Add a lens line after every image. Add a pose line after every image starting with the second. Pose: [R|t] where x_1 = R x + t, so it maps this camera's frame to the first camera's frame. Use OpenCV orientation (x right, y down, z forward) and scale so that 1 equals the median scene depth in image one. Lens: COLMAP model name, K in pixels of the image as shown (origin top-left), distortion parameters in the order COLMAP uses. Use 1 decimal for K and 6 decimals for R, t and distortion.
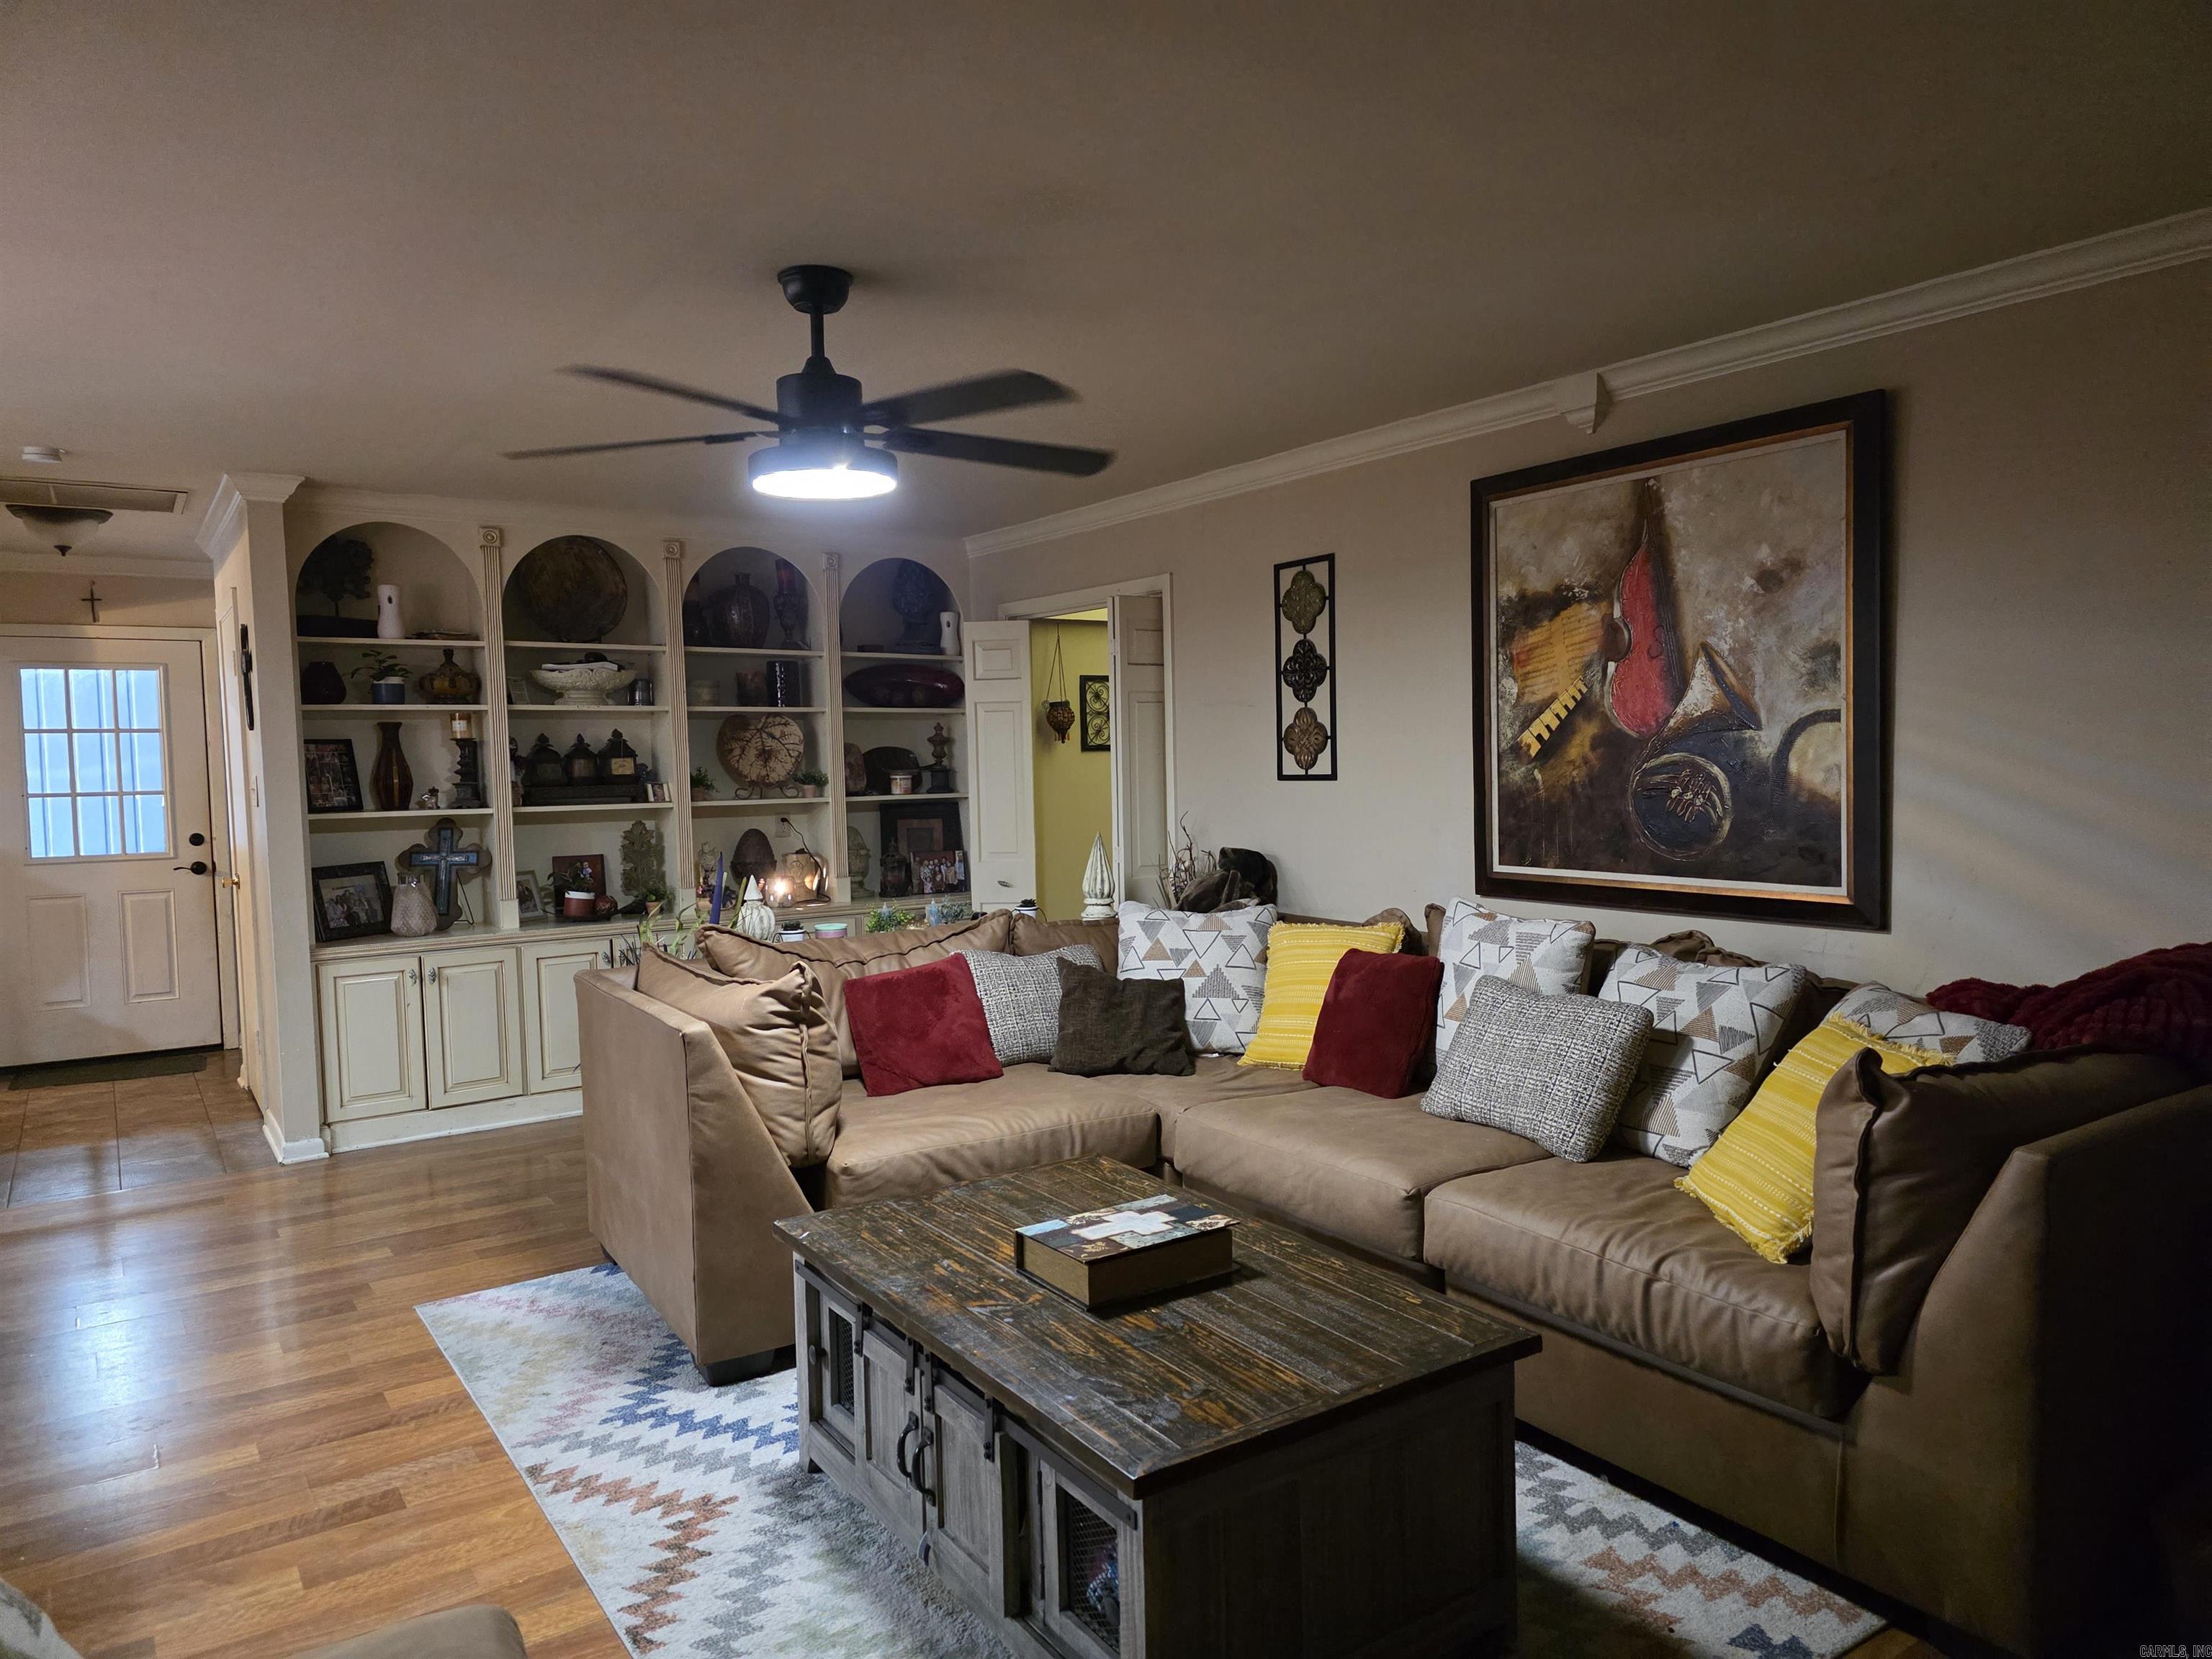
lens RADIAL K [[1487.0, 0, 1119.0], [0, 1487.0, 830.4], [0, 0, 1]] dist [0.046167, -0.038778]
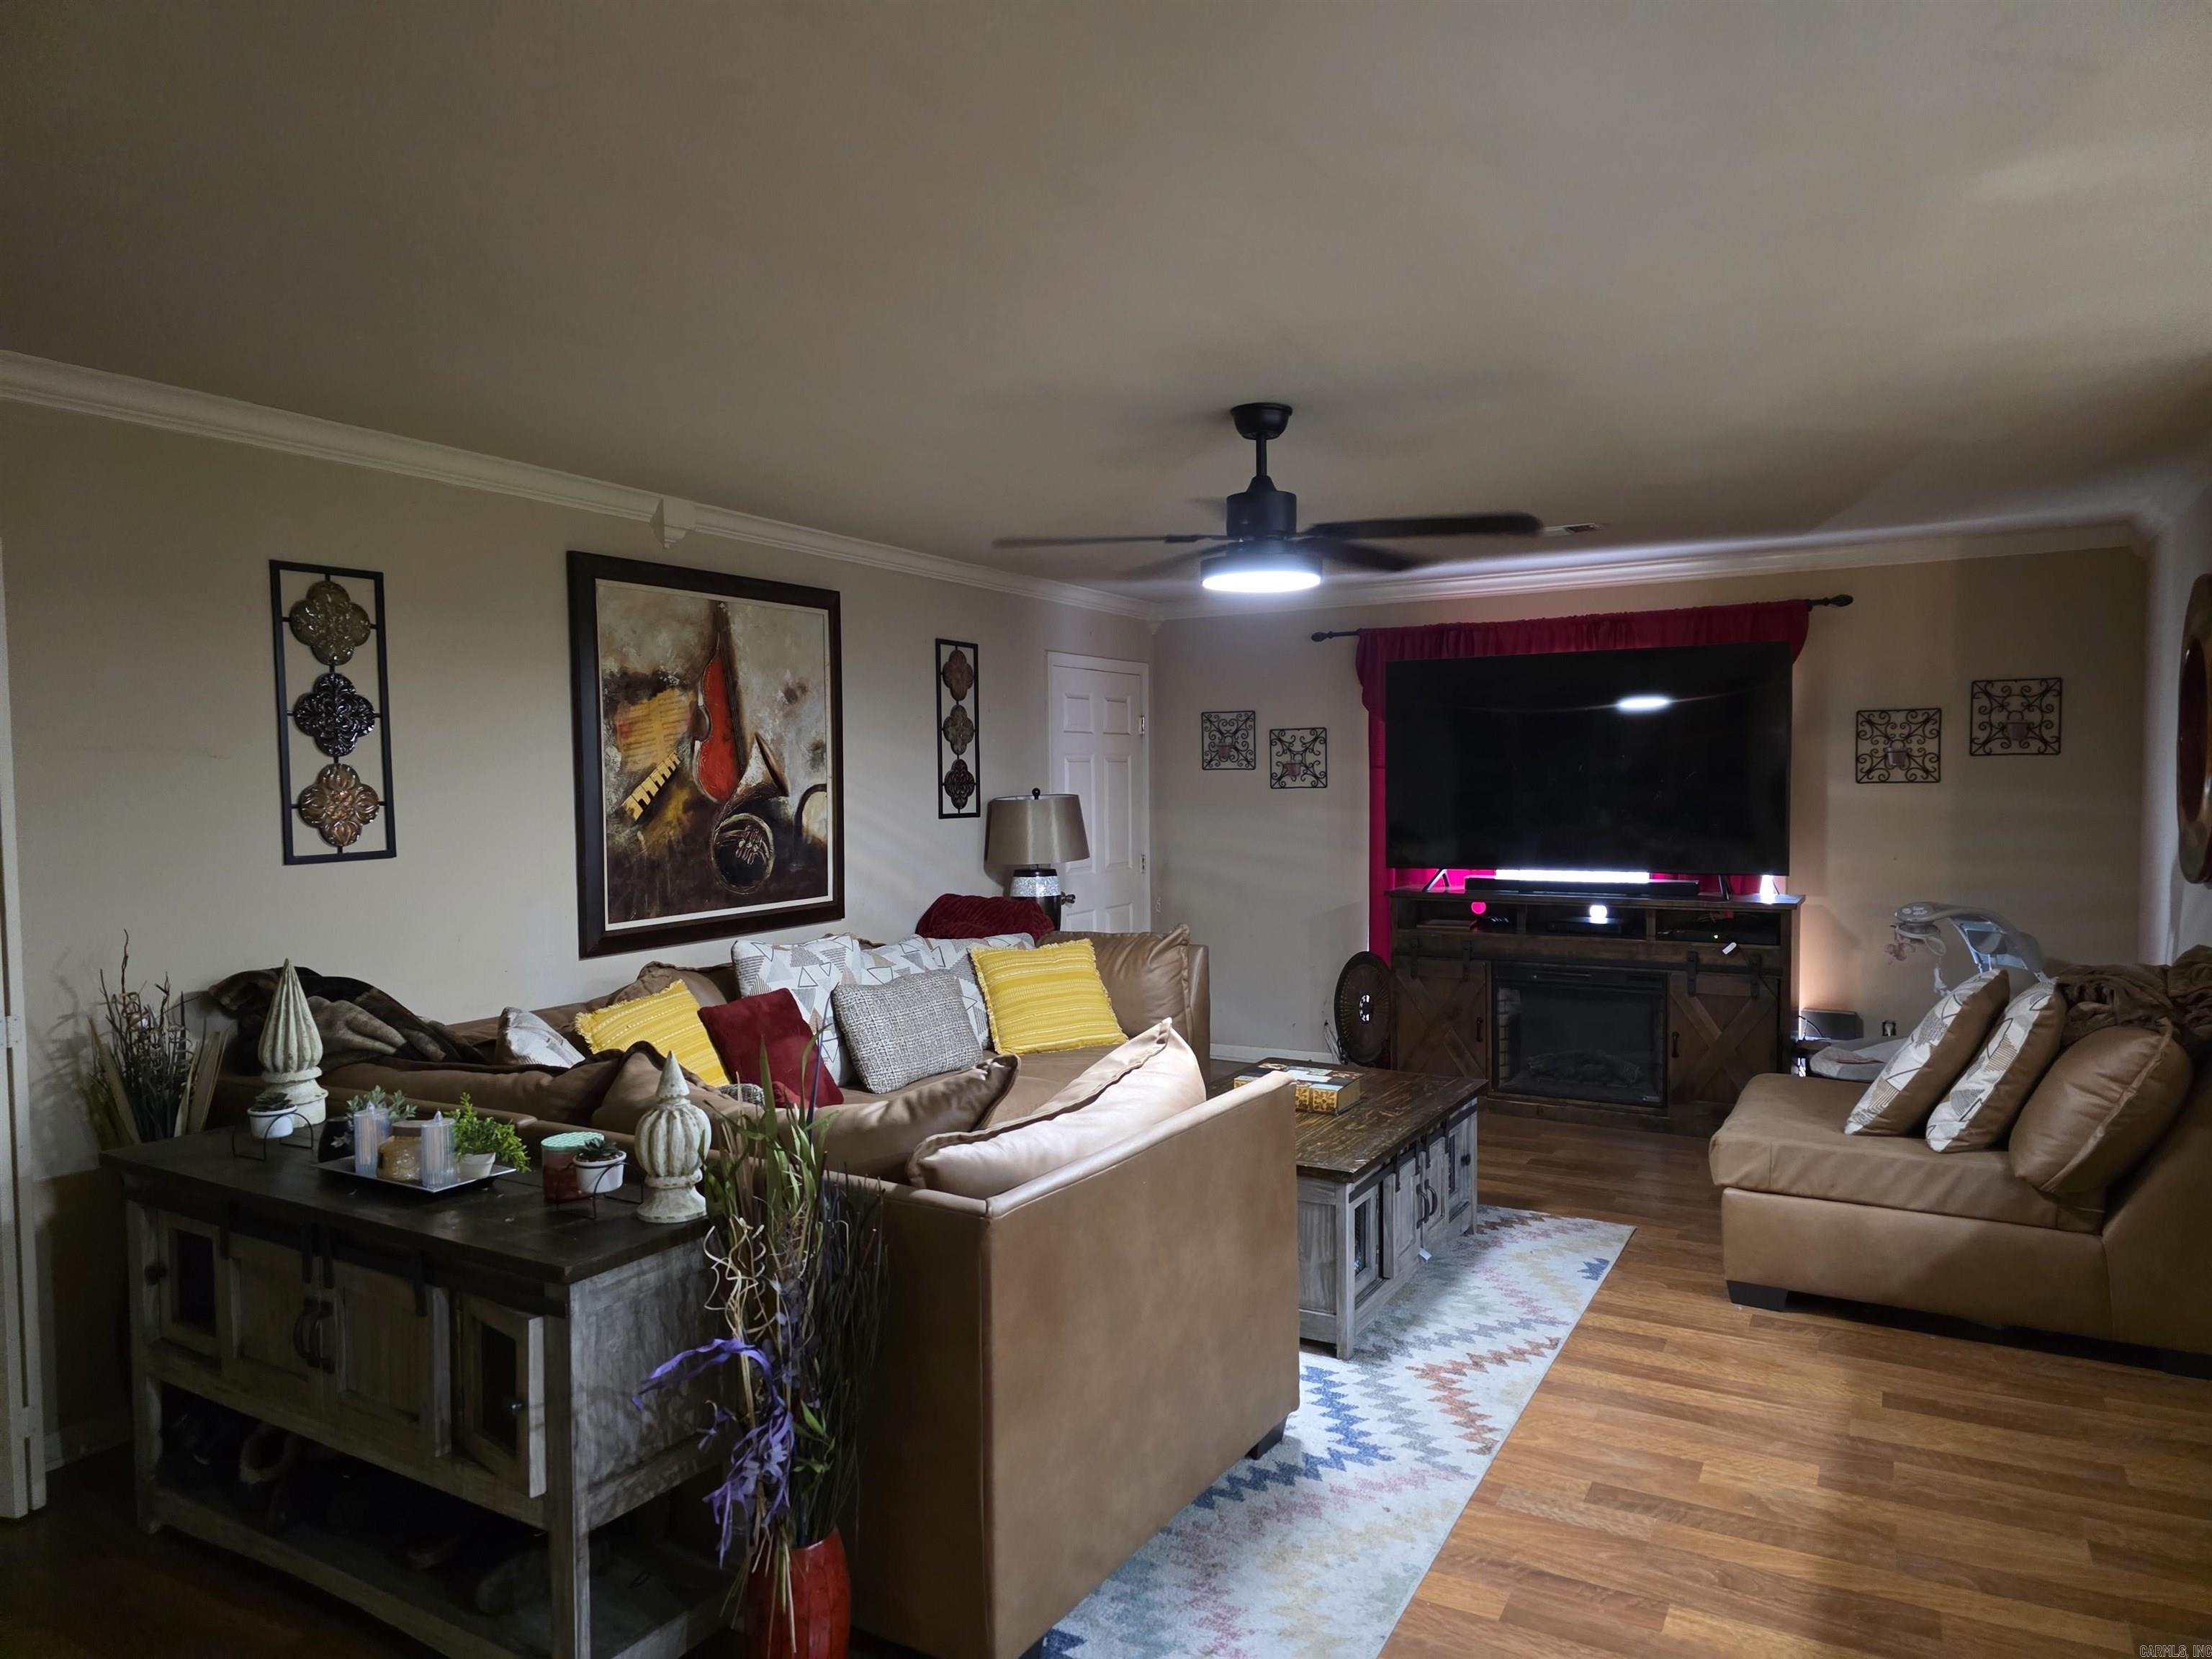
lens RADIAL K [[1485.5, 0, 1102.0], [0, 1485.5, 833.4], [0, 0, 1]] dist [0.087266, -0.131900]
pose [[-0.453173, -0.009501, 0.891372, -0.949293], [0.070217, 0.996456, 0.046320, -0.072916], [-0.888653, 0.083580, -0.450900, 1.308195]]
